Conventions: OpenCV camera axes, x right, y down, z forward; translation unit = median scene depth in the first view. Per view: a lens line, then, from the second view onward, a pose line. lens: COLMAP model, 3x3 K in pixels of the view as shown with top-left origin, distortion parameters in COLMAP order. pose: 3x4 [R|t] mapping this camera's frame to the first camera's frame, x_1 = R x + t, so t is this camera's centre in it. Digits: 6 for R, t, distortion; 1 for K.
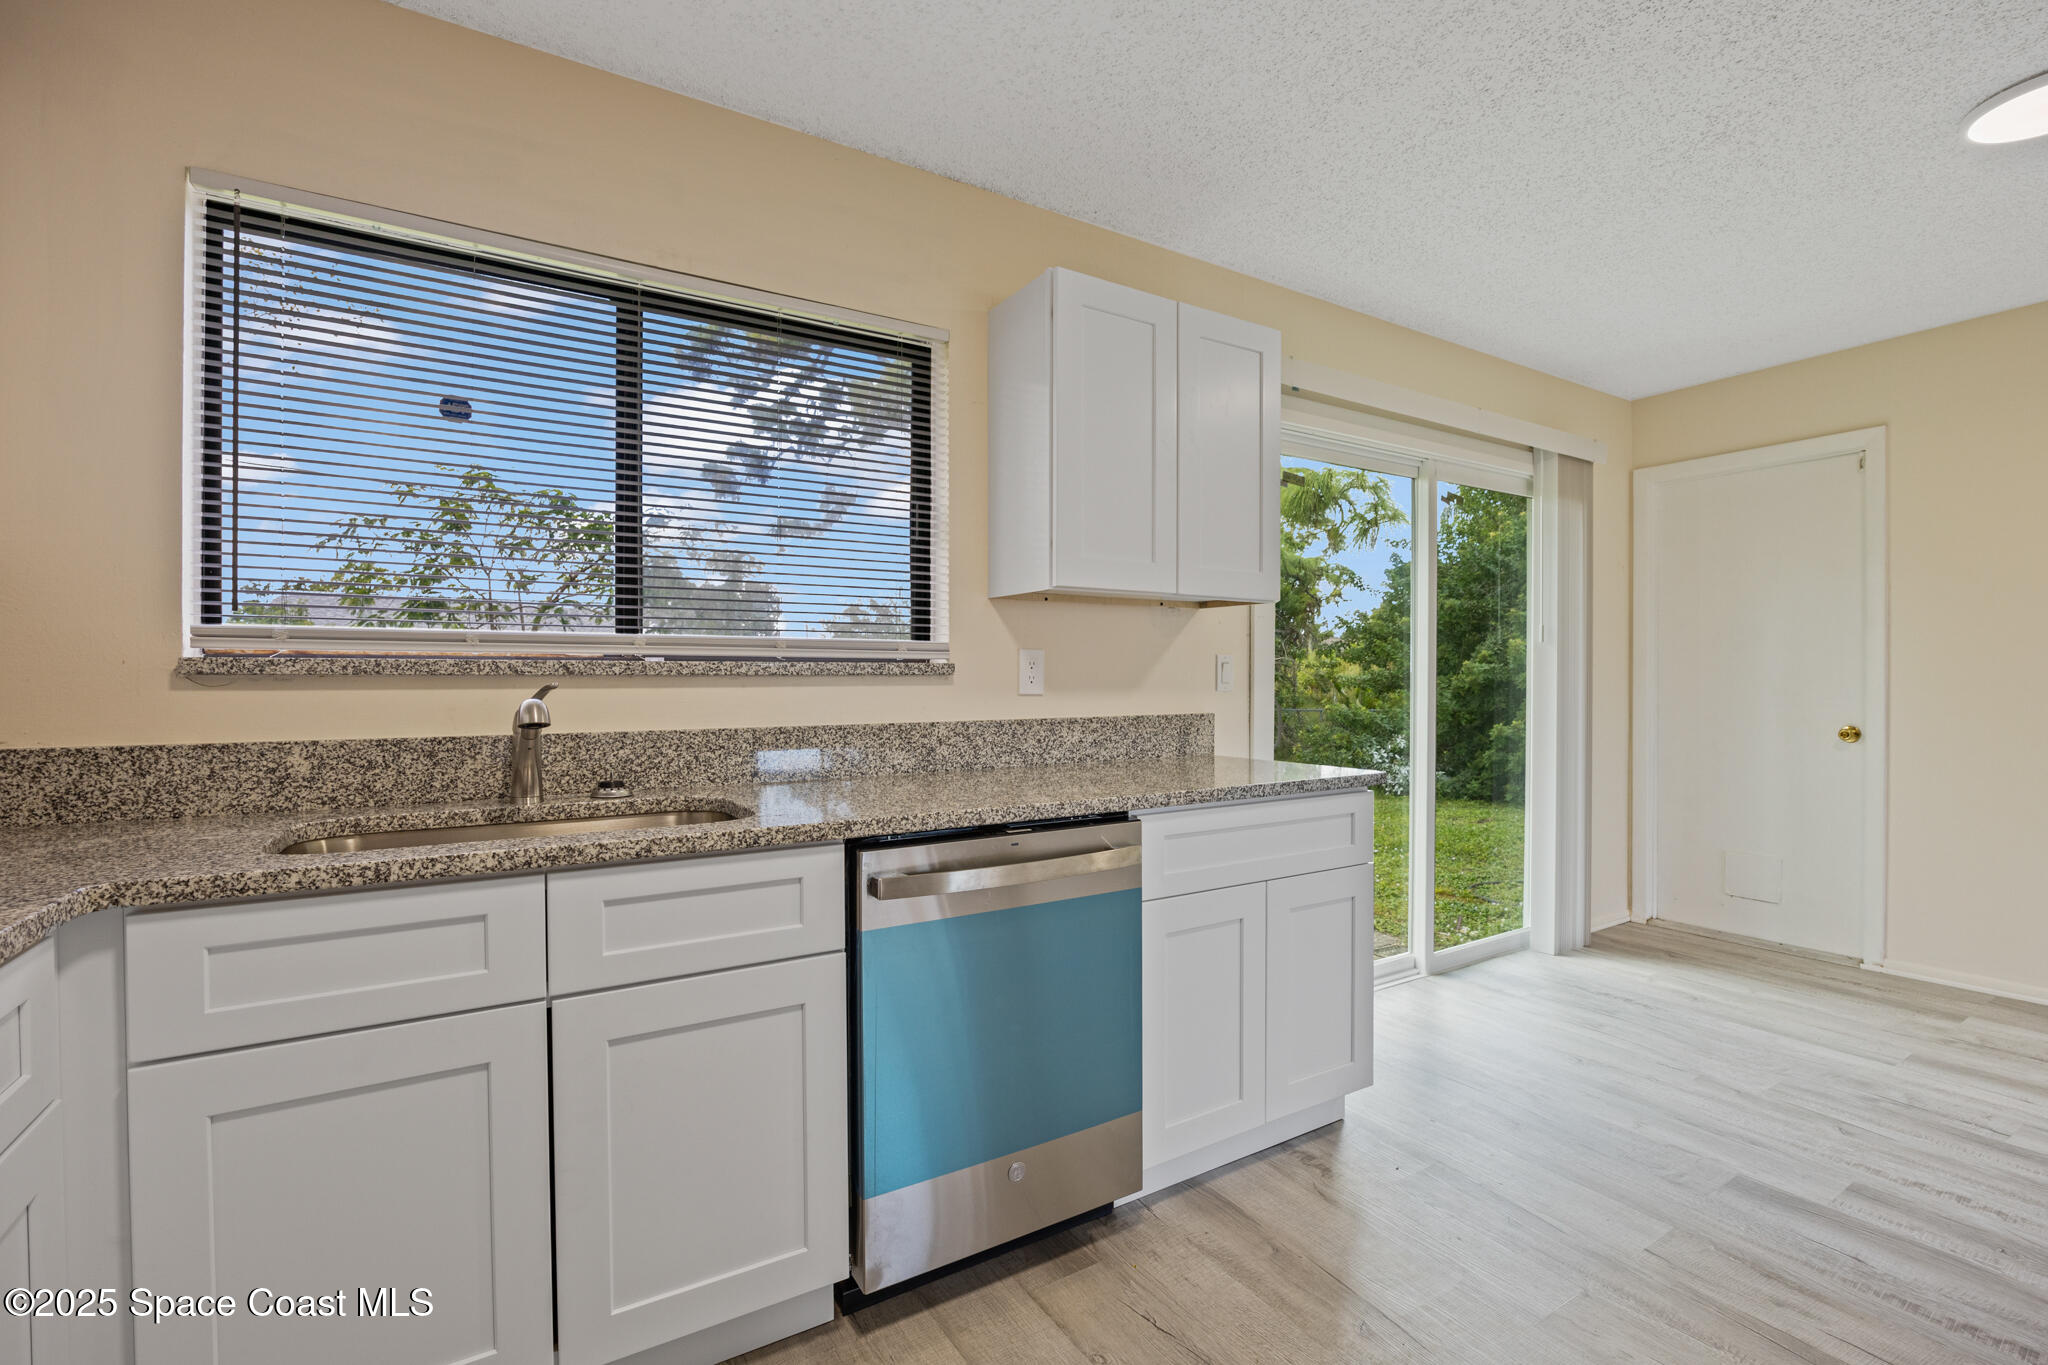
lens RADIAL K [[909.1, 0, 1024.0], [0, 909.1, 682.5], [0, 0, 1]] dist [-0.010696, 0.000771]
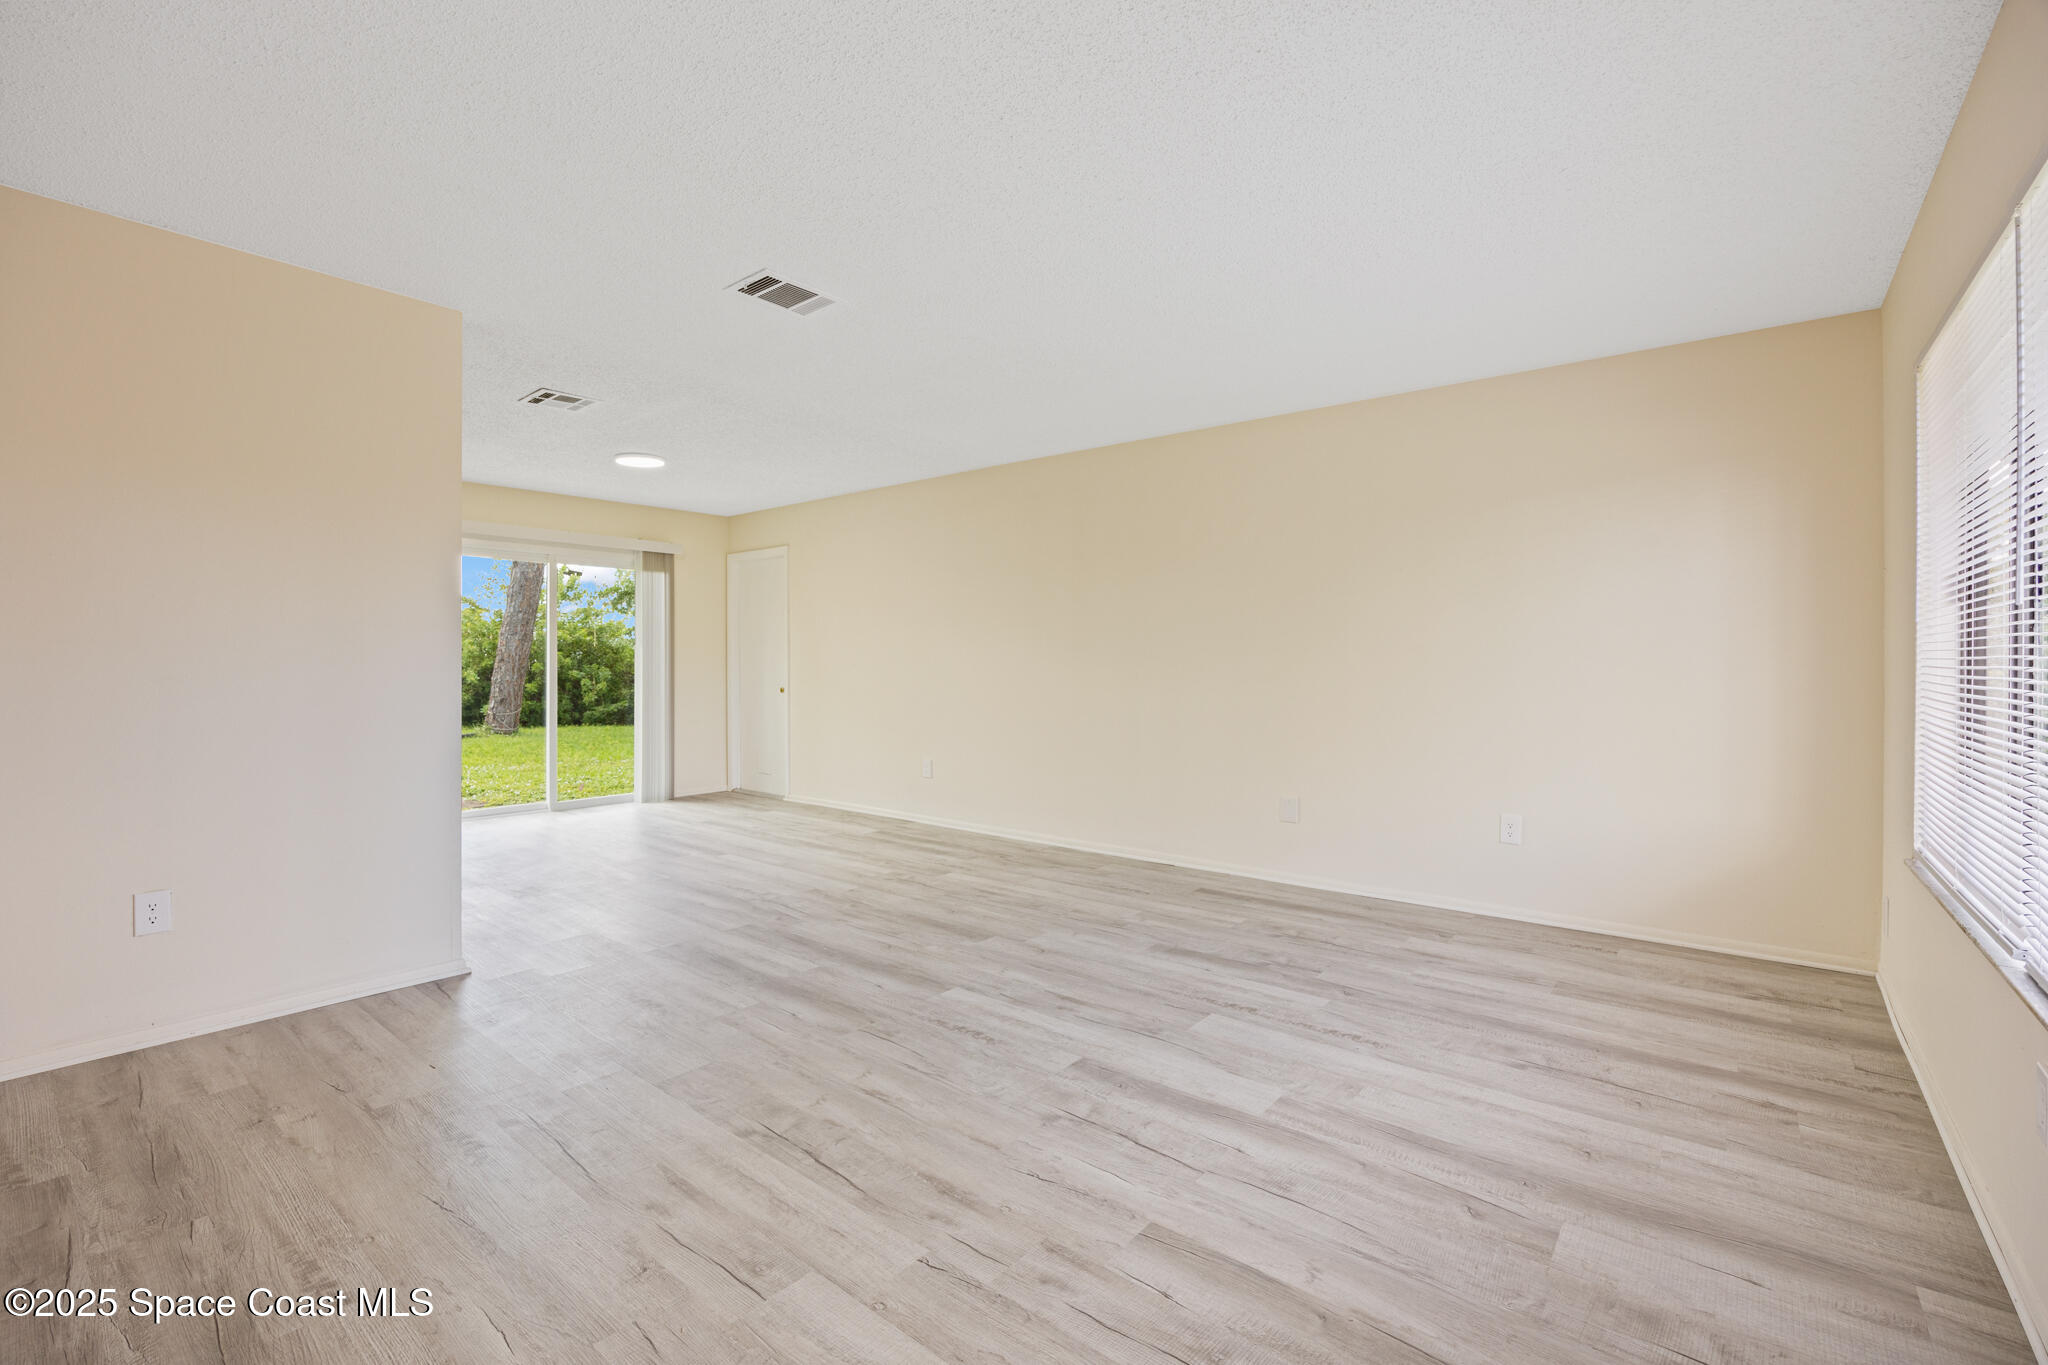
lens RADIAL K [[882.0, 0, 1014.8], [0, 882.0, 684.4], [0, 0, 1]] dist [-0.015115, -0.000176]
pose [[0.947103, -0.004368, 0.320900, 1.248357], [-0.000705, 0.999877, 0.015693, 0.015785], [-0.320929, -0.015089, 0.946983, -1.821711]]
